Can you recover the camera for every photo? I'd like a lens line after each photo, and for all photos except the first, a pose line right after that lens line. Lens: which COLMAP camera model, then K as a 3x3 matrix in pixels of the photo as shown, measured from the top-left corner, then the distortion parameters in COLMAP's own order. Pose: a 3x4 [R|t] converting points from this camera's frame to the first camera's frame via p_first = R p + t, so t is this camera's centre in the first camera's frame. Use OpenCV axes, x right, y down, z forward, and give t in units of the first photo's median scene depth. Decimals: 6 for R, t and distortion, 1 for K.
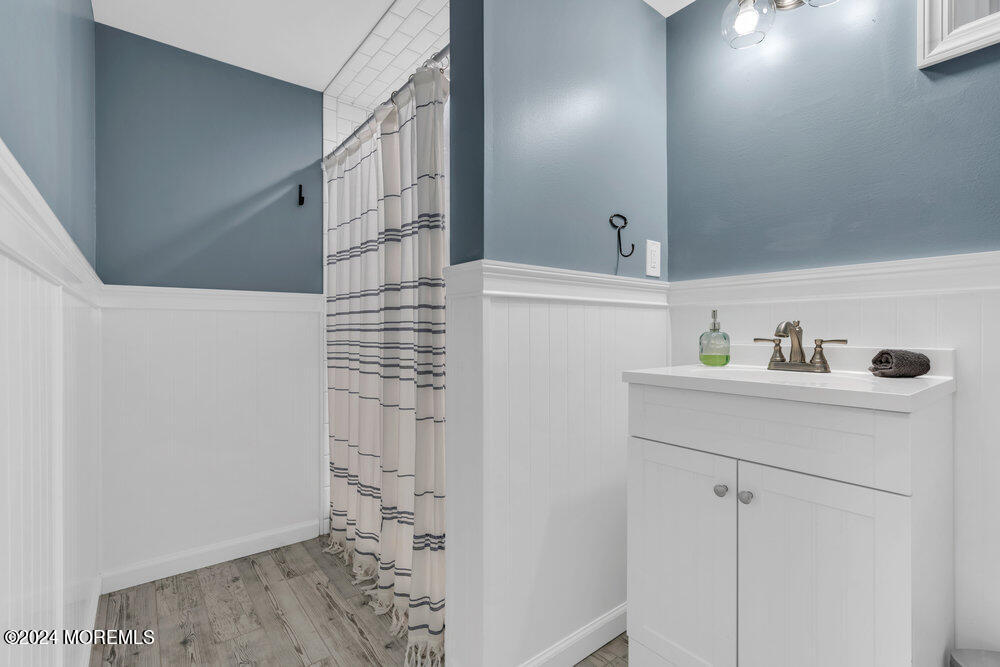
lens RADIAL K [[455.3, 0, 503.8], [0, 455.3, 334.3], [0, 0, 1]] dist [0.004354, 0.001378]
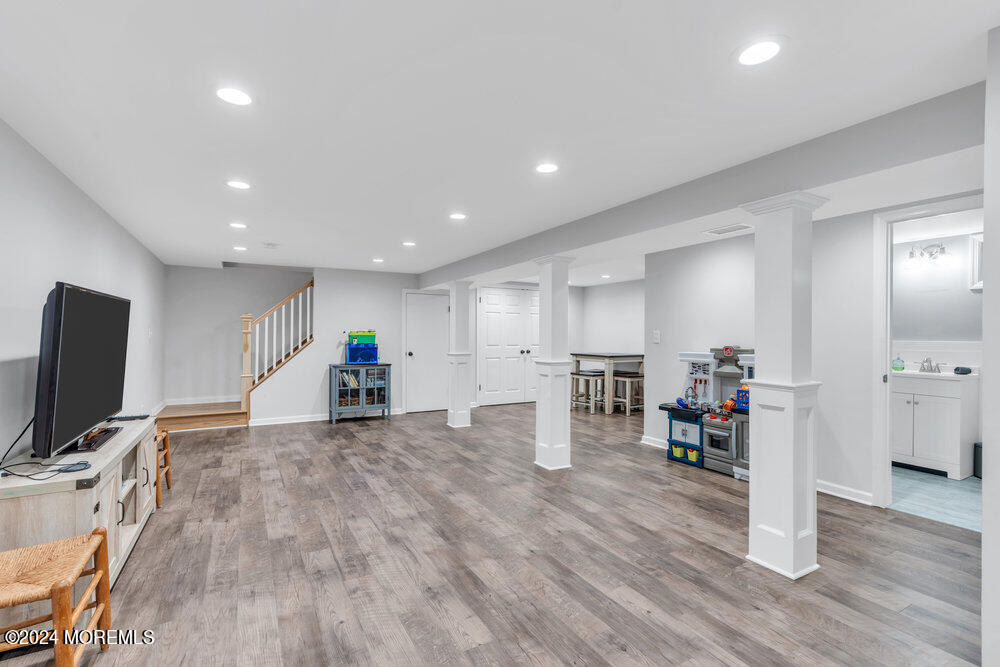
lens RADIAL K [[455.3, 0, 501.9], [0, 455.3, 334.8], [0, 0, 1]] dist [0.004354, 0.001378]
pose [[0.987612, 0.002318, -0.156898, -2.155364], [-0.002520, 0.999996, -0.001091, -0.205367], [0.156895, 0.001473, 0.987614, -3.134947]]
